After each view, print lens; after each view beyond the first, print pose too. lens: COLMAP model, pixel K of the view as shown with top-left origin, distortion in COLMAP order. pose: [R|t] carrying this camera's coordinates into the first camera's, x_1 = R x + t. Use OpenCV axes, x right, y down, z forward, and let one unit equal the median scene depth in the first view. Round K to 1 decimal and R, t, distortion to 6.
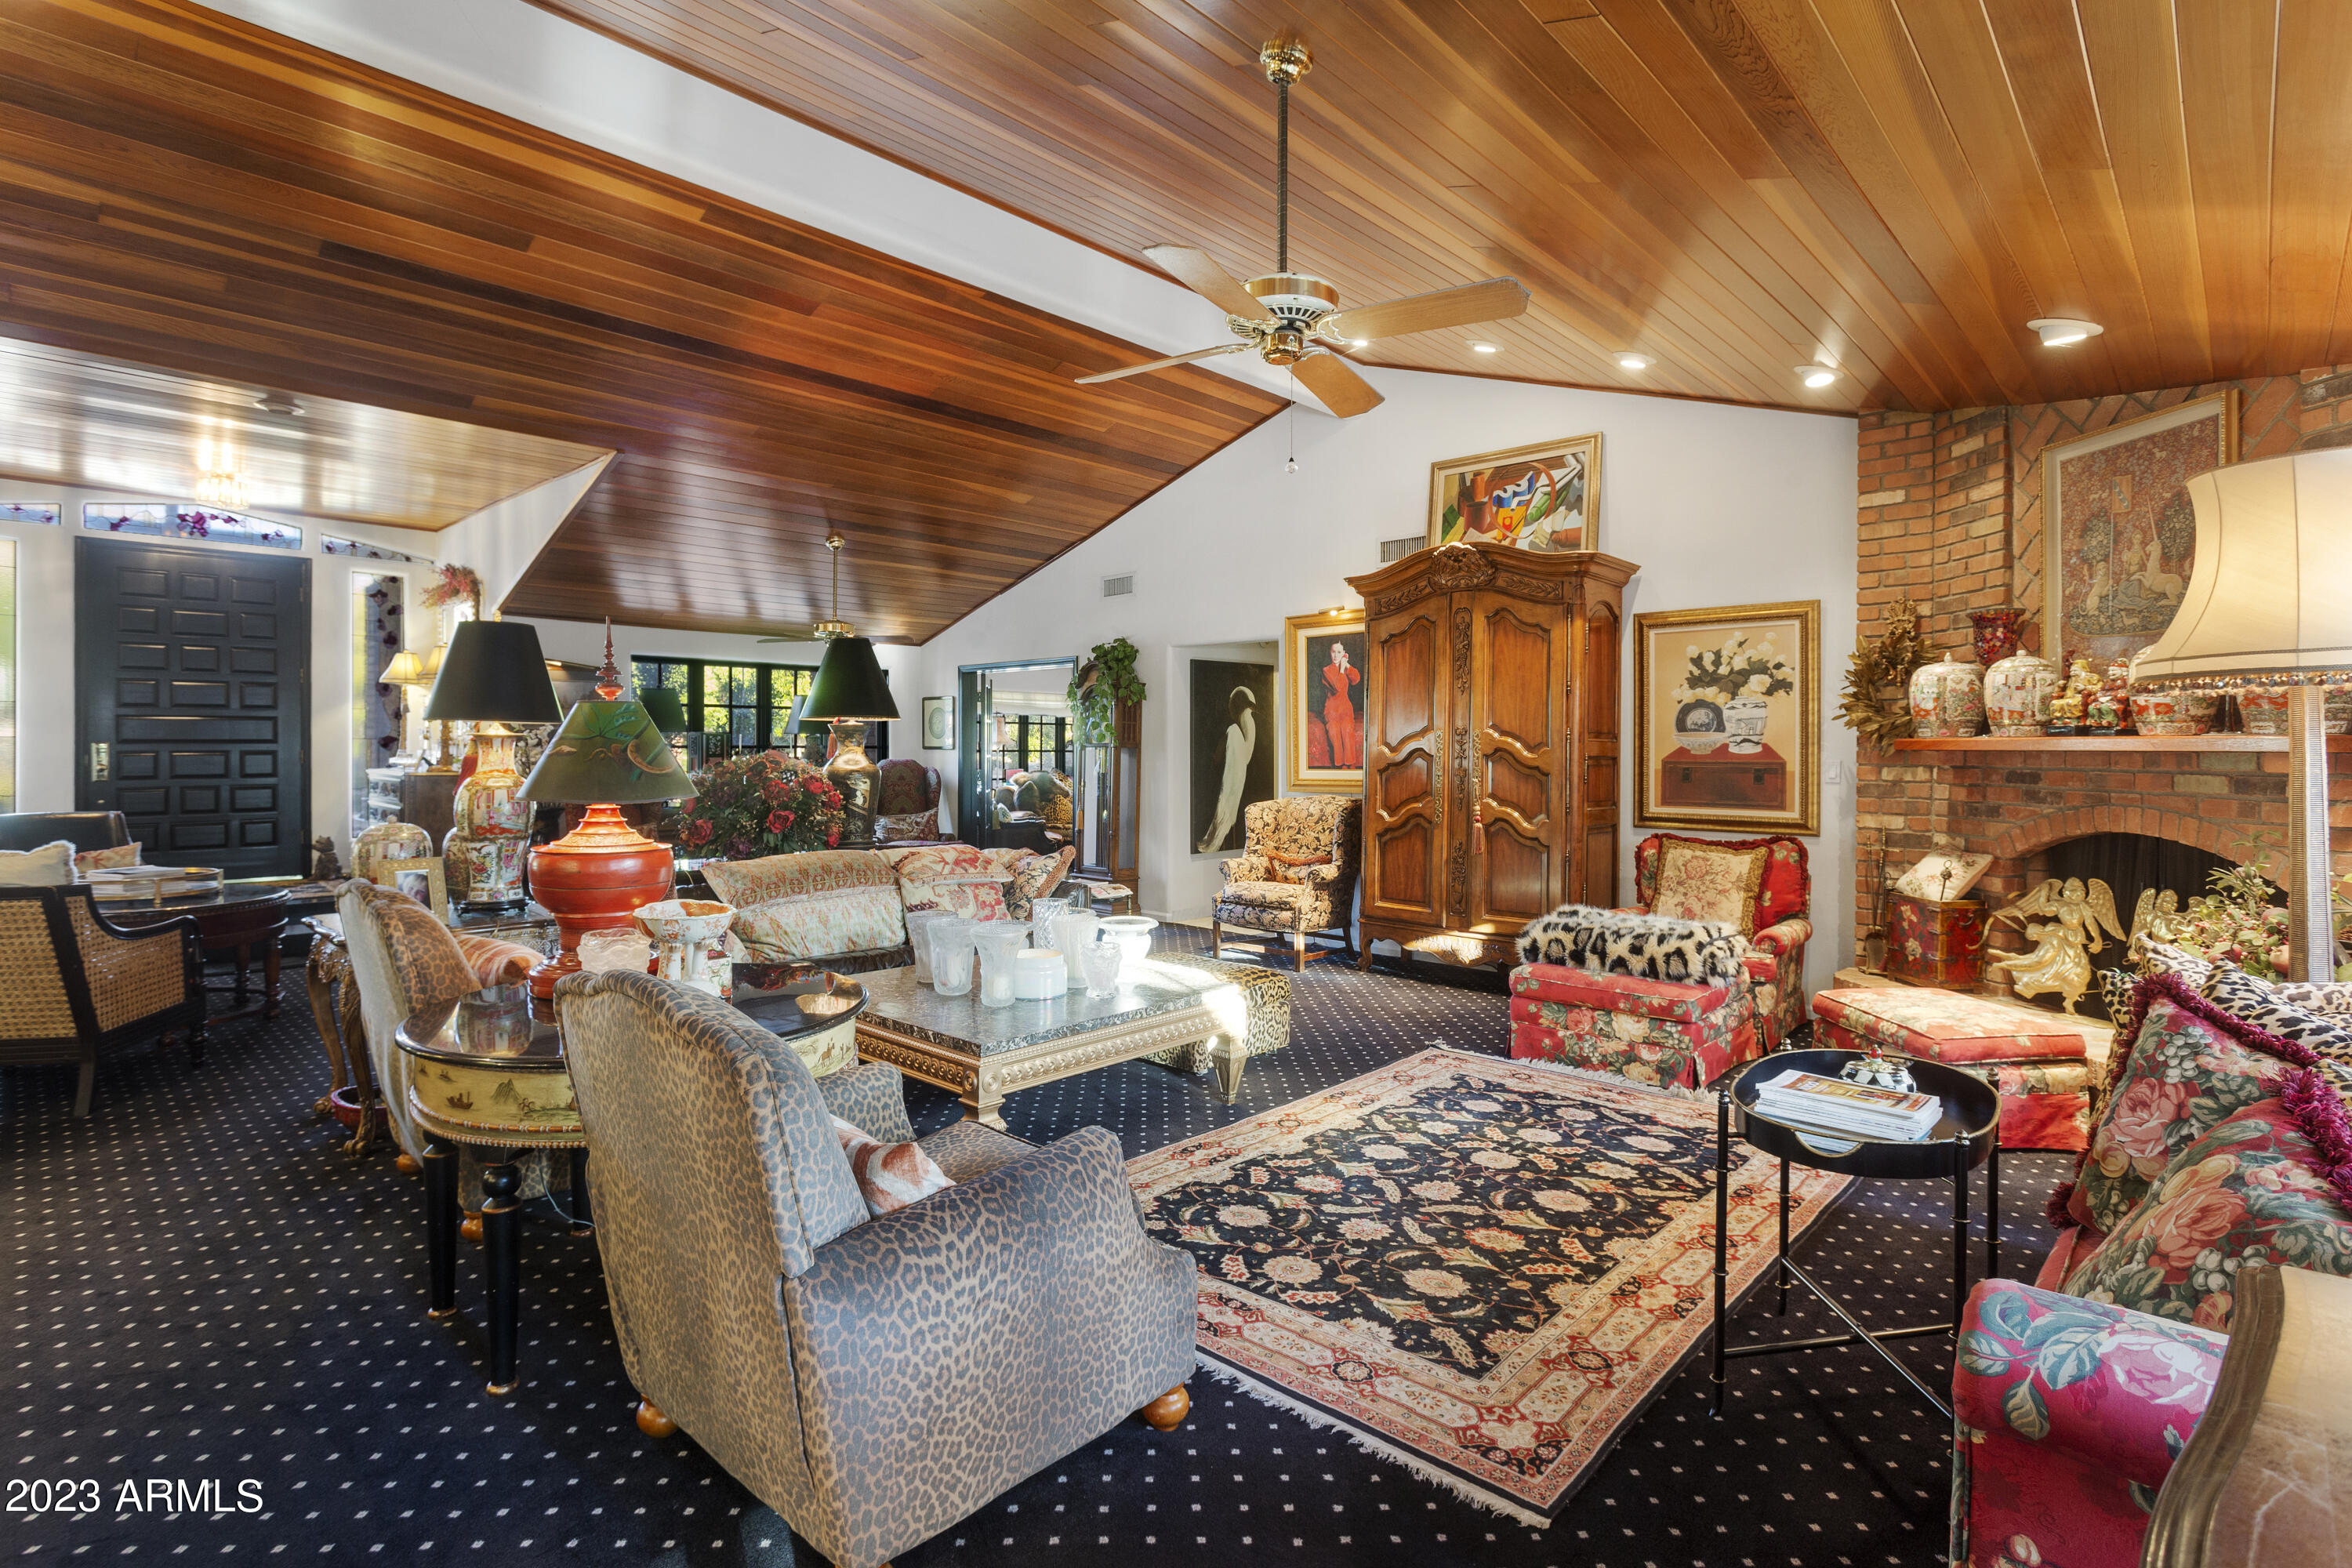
lens RADIAL K [[1132.2, 0, 1174.9], [0, 1132.2, 750.1], [0, 0, 1]] dist [-0.011702, 0.000504]
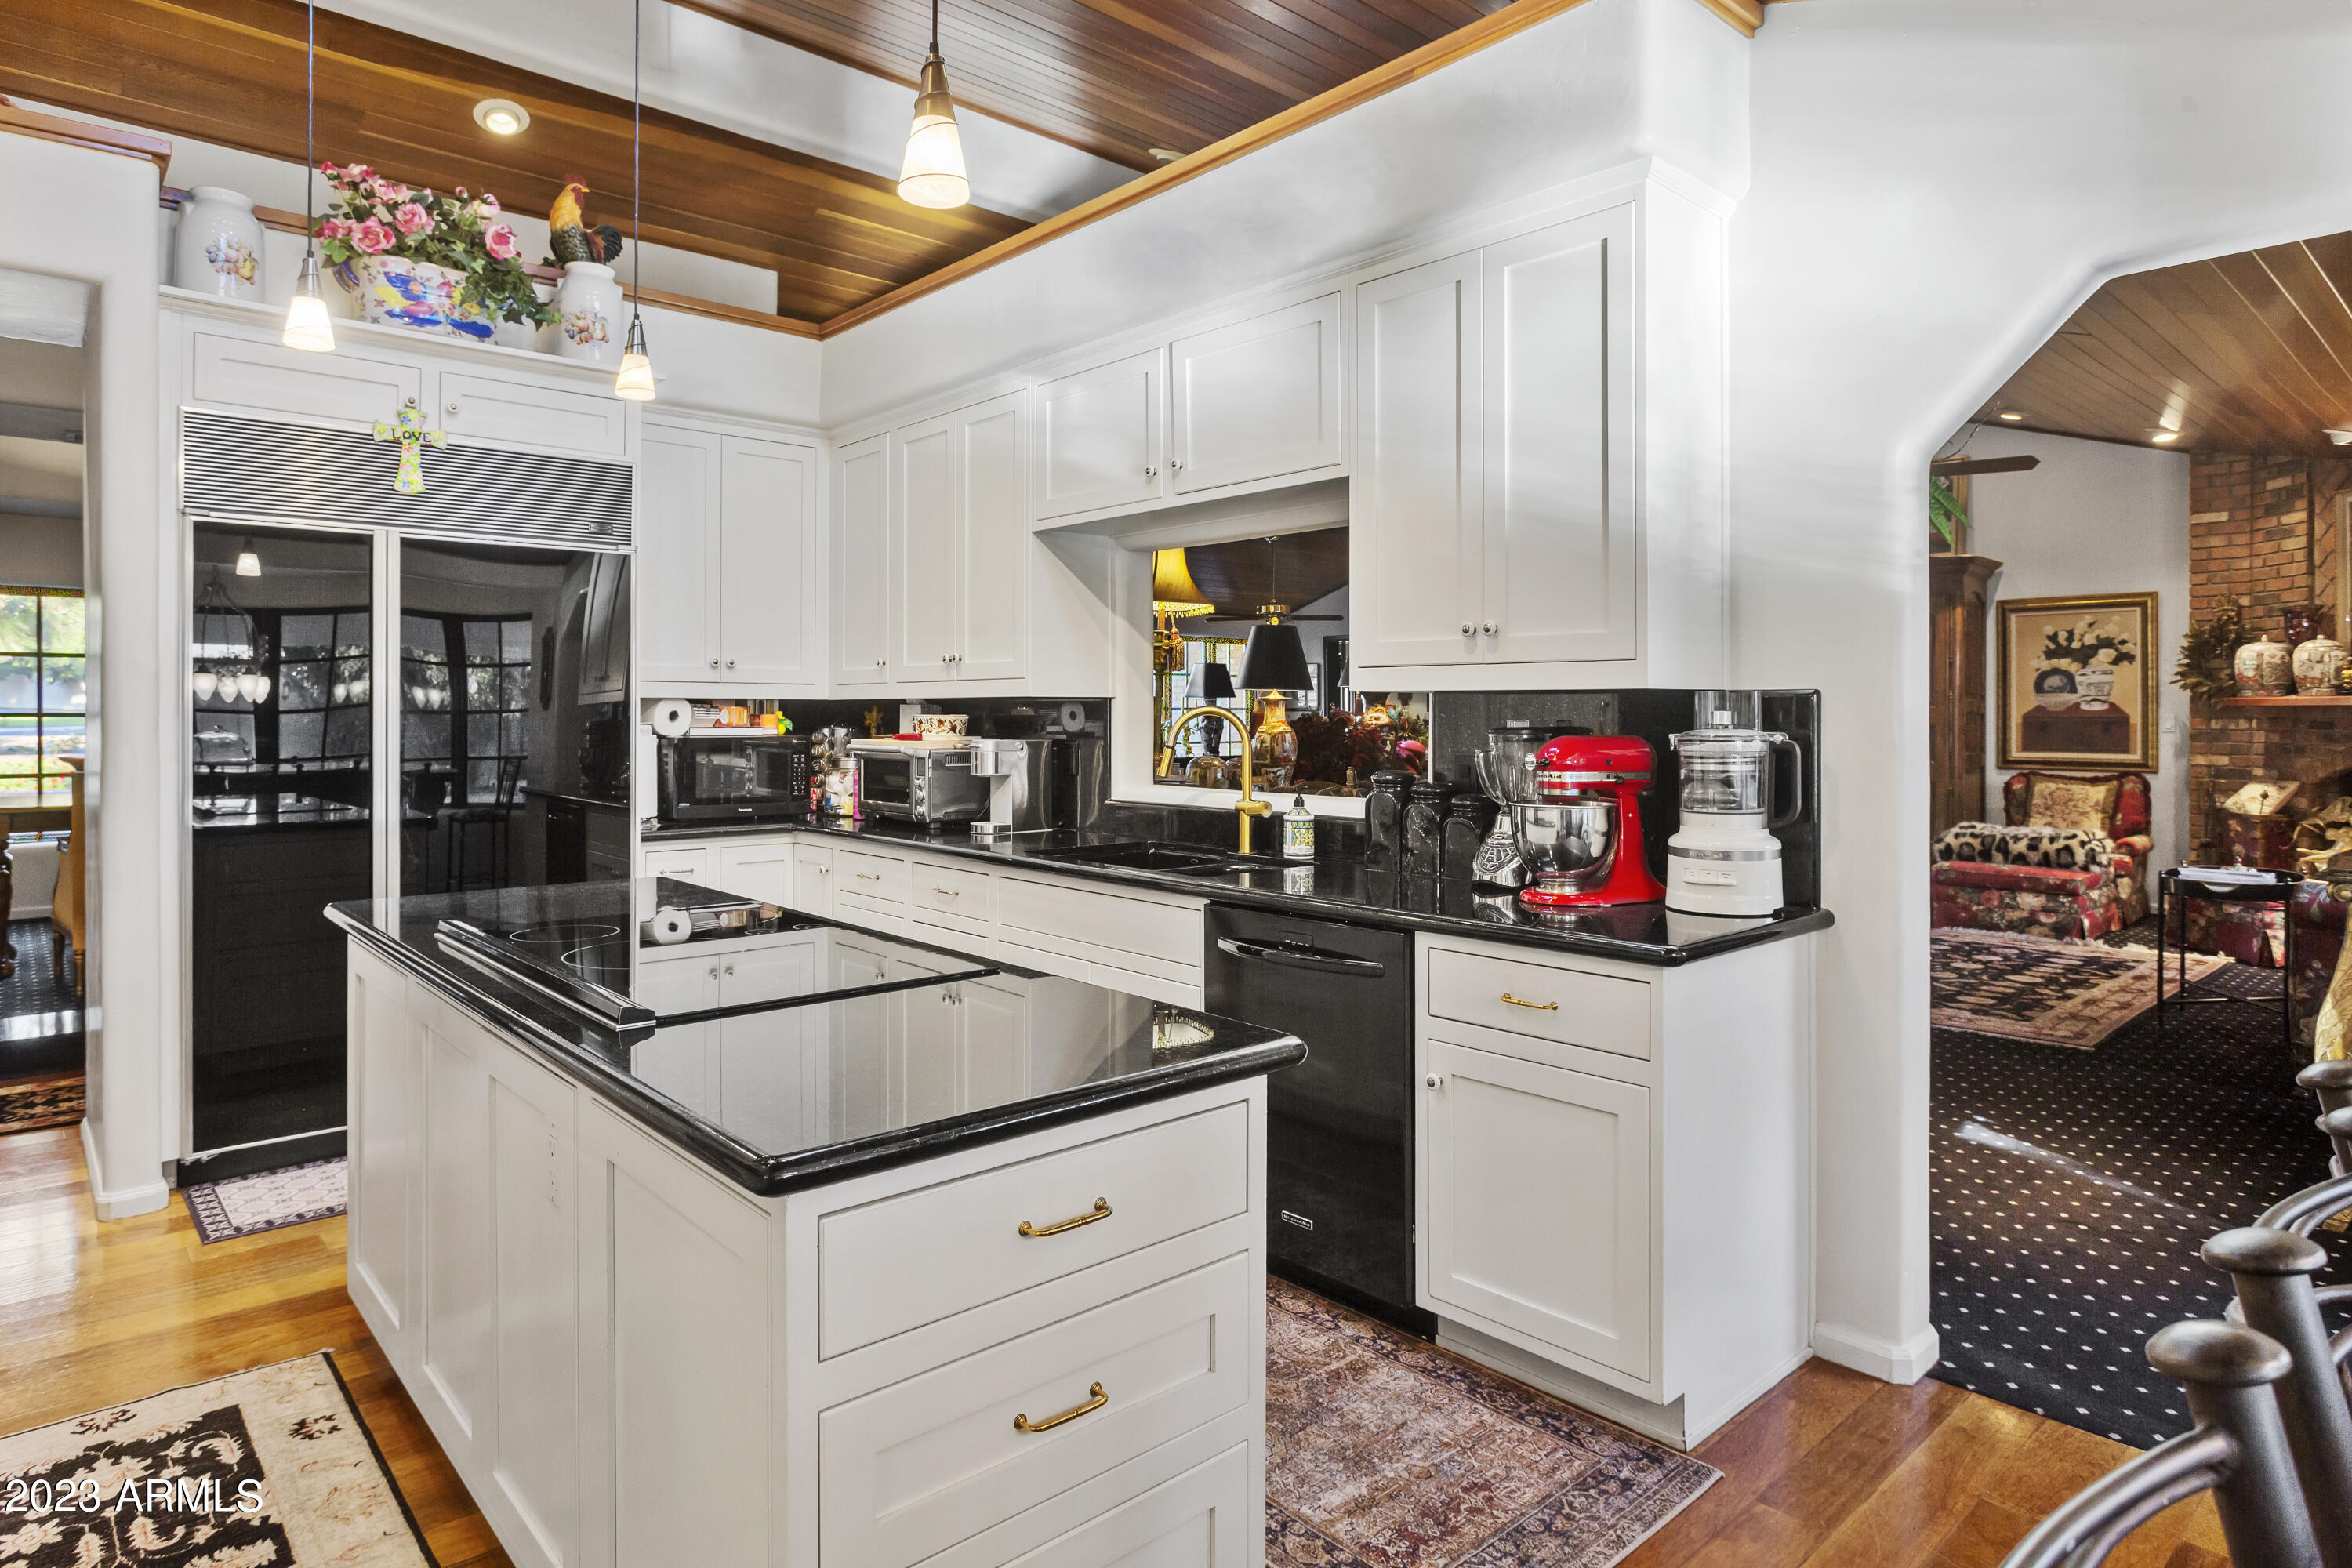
lens RADIAL K [[1335.1, 0, 1170.9], [0, 1335.1, 712.5], [0, 0, 1]] dist [-0.001193, -0.002651]
pose [[0.997310, -0.003572, -0.073206, -0.514109], [0.003378, 0.999990, -0.002777, 0.007849], [0.073215, 0.002522, 0.997313, -0.703494]]
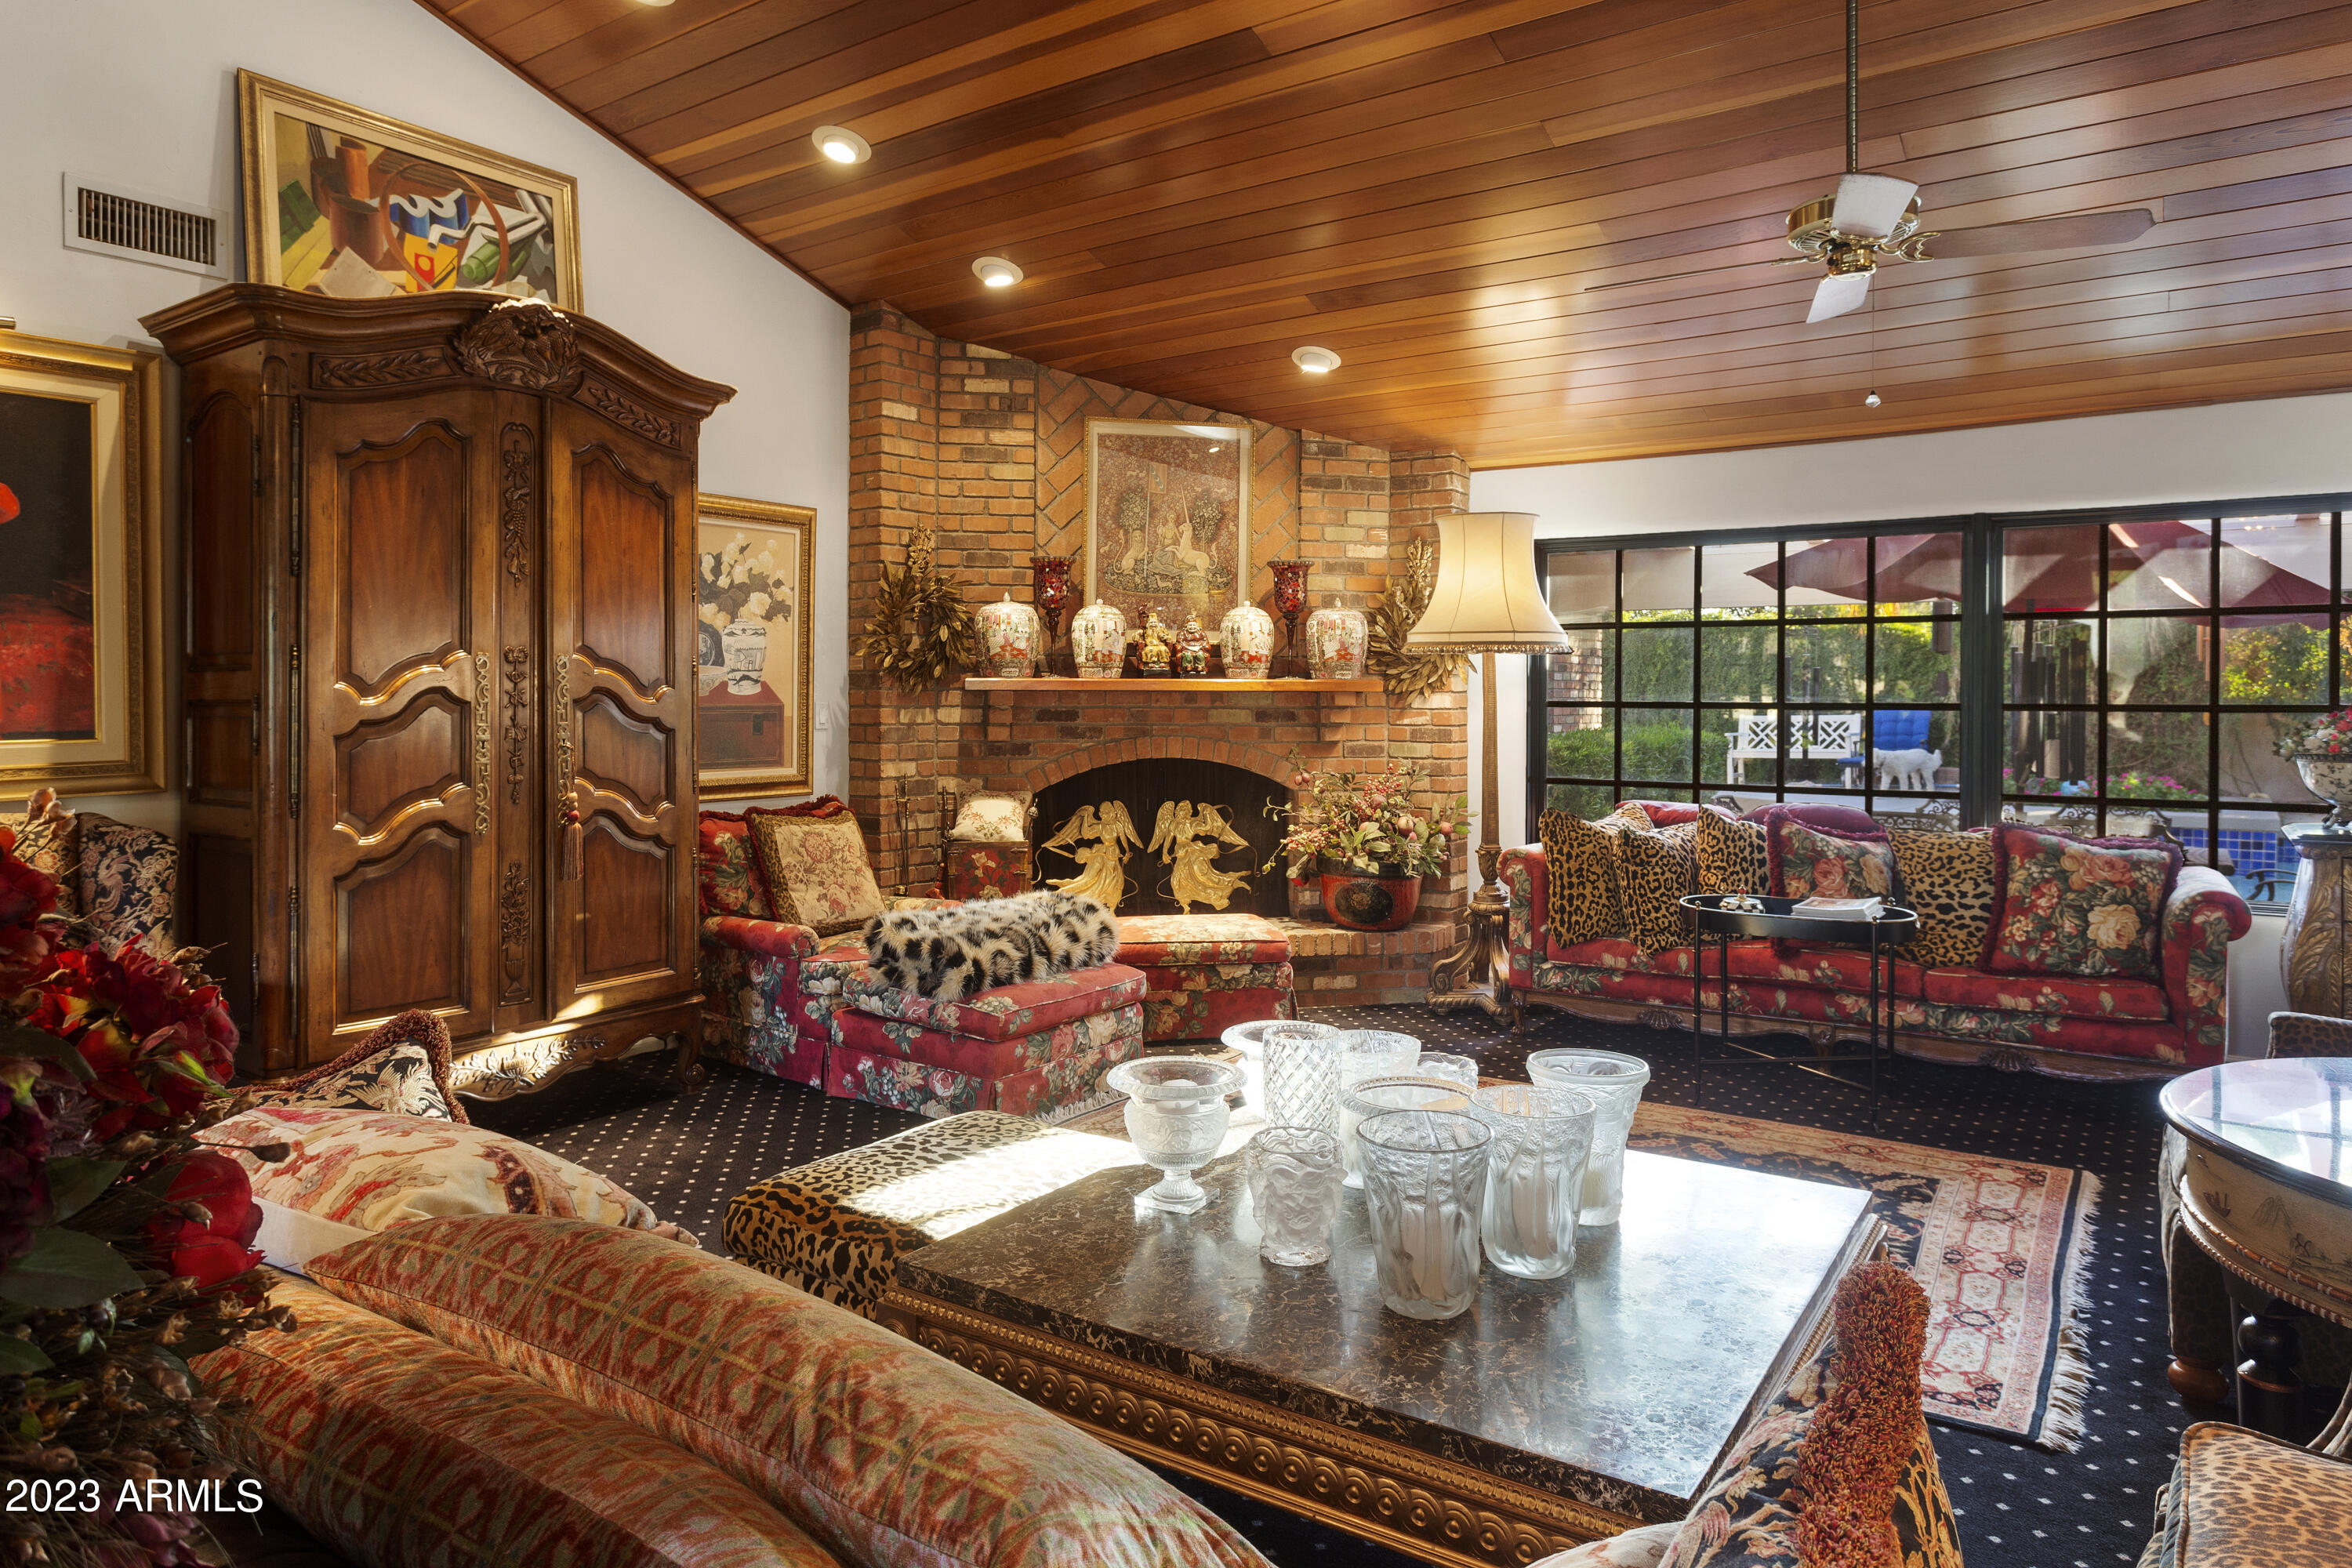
lens RADIAL K [[1464.2, 0, 1170.1], [0, 1464.2, 708.5], [0, 0, 1]] dist [-0.004151, -0.000468]
pose [[-0.146866, -0.015475, 0.989035, -0.602520], [-0.000835, 0.999879, 0.015521, -0.003909], [-0.989156, 0.001454, -0.146861, 1.019960]]
